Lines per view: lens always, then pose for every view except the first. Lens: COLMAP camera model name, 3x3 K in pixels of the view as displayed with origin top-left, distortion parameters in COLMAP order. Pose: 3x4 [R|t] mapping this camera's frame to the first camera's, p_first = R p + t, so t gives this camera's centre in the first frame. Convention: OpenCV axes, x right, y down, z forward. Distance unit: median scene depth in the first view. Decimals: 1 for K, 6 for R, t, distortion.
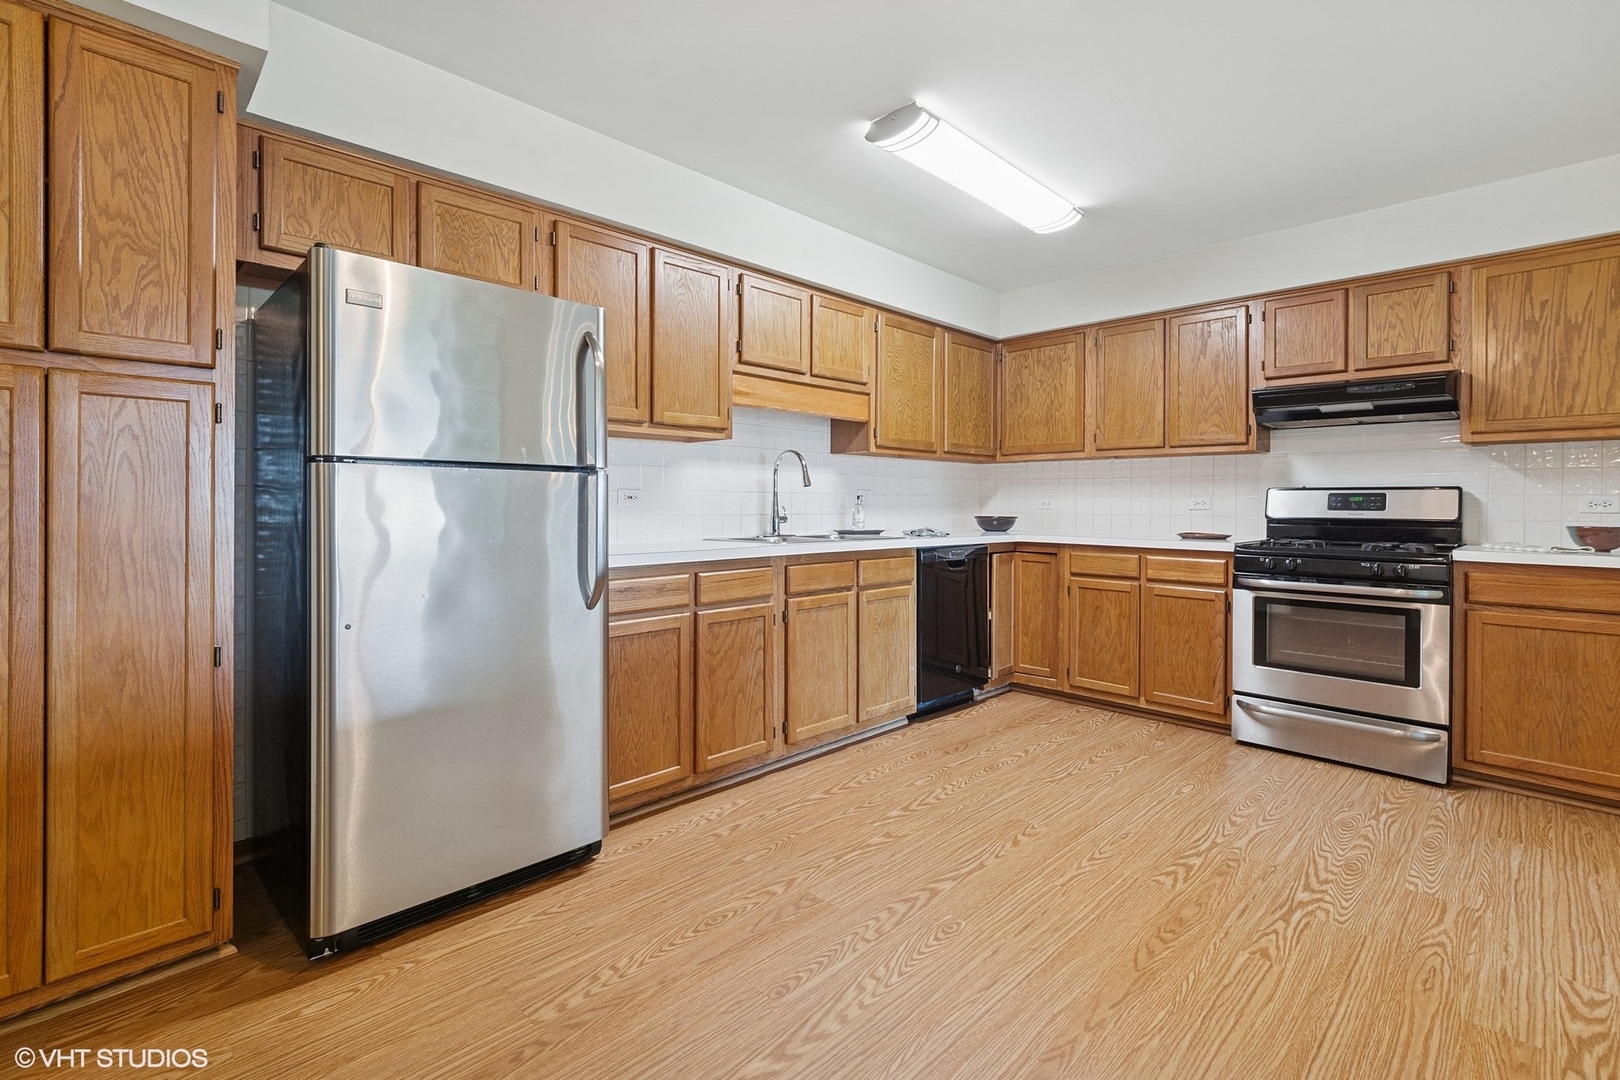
lens RADIAL K [[718.8, 0, 809.4], [0, 718.8, 505.1], [0, 0, 1]] dist [0.003352, 0.000025]
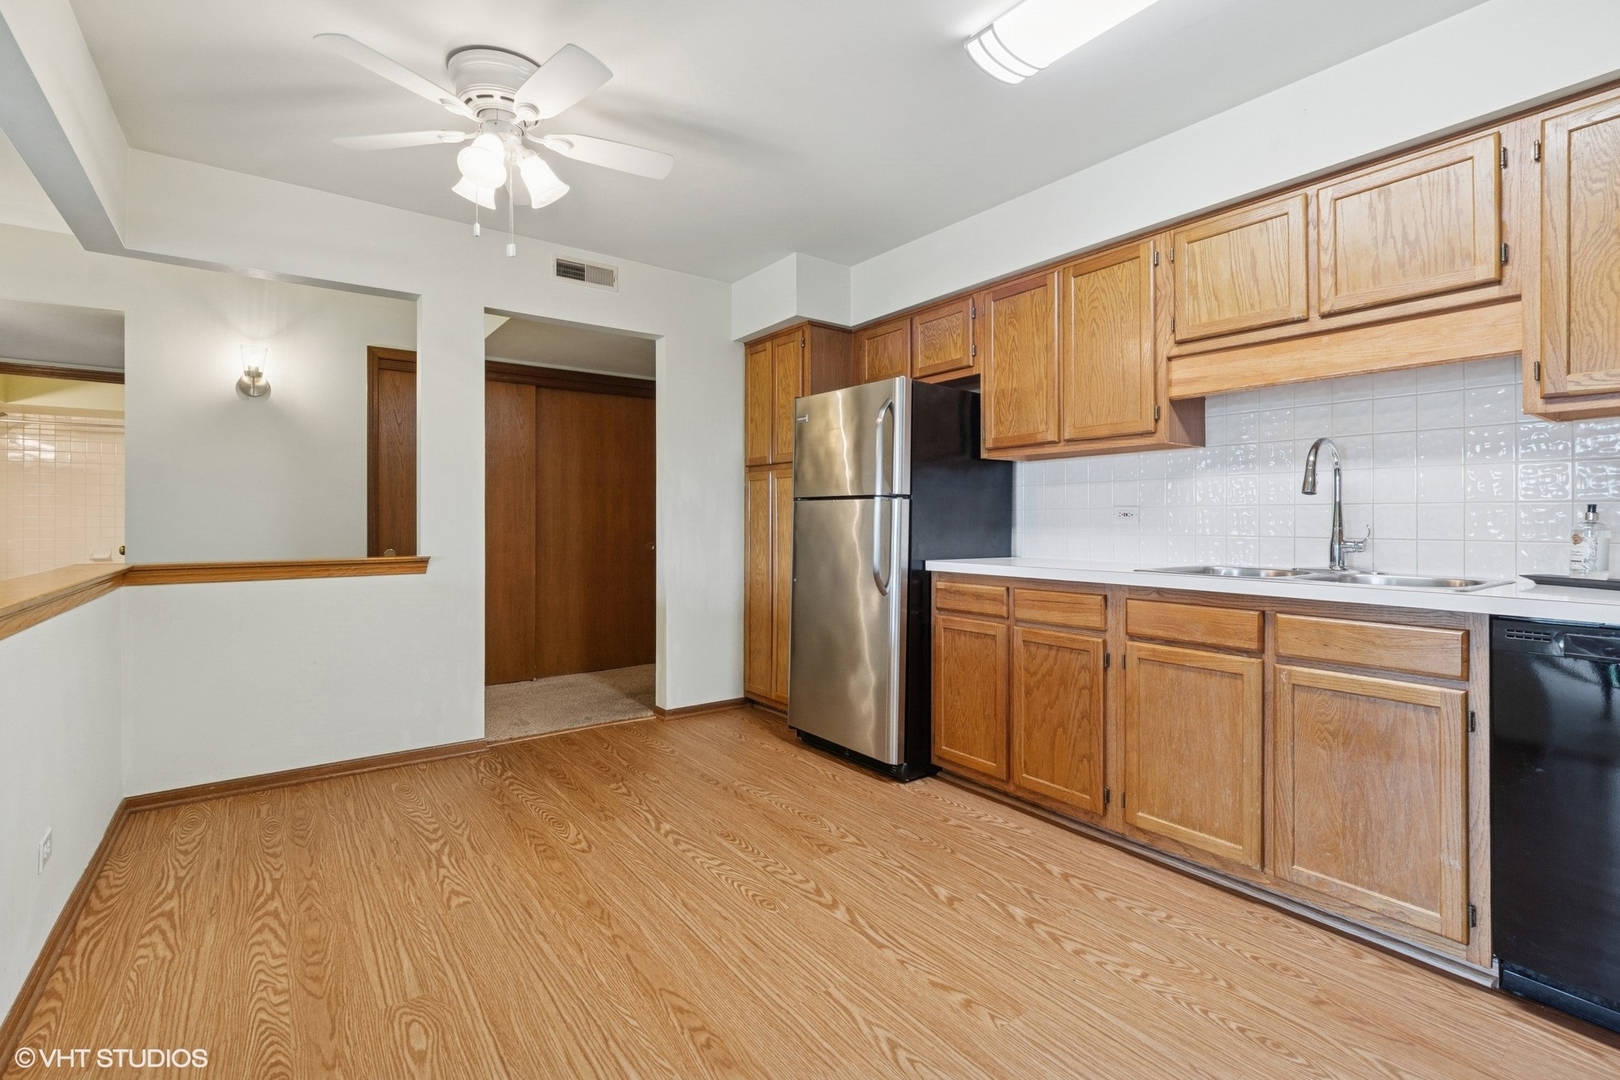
lens RADIAL K [[707.4, 0, 812.2], [0, 707.4, 521.6], [0, 0, 1]] dist [0.003337, -0.000219]
pose [[-0.117642, -0.002149, -0.993054, 0.904342], [-0.005880, 0.999982, -0.001467, 0.002553], [0.993039, 0.005666, -0.117652, 0.851653]]
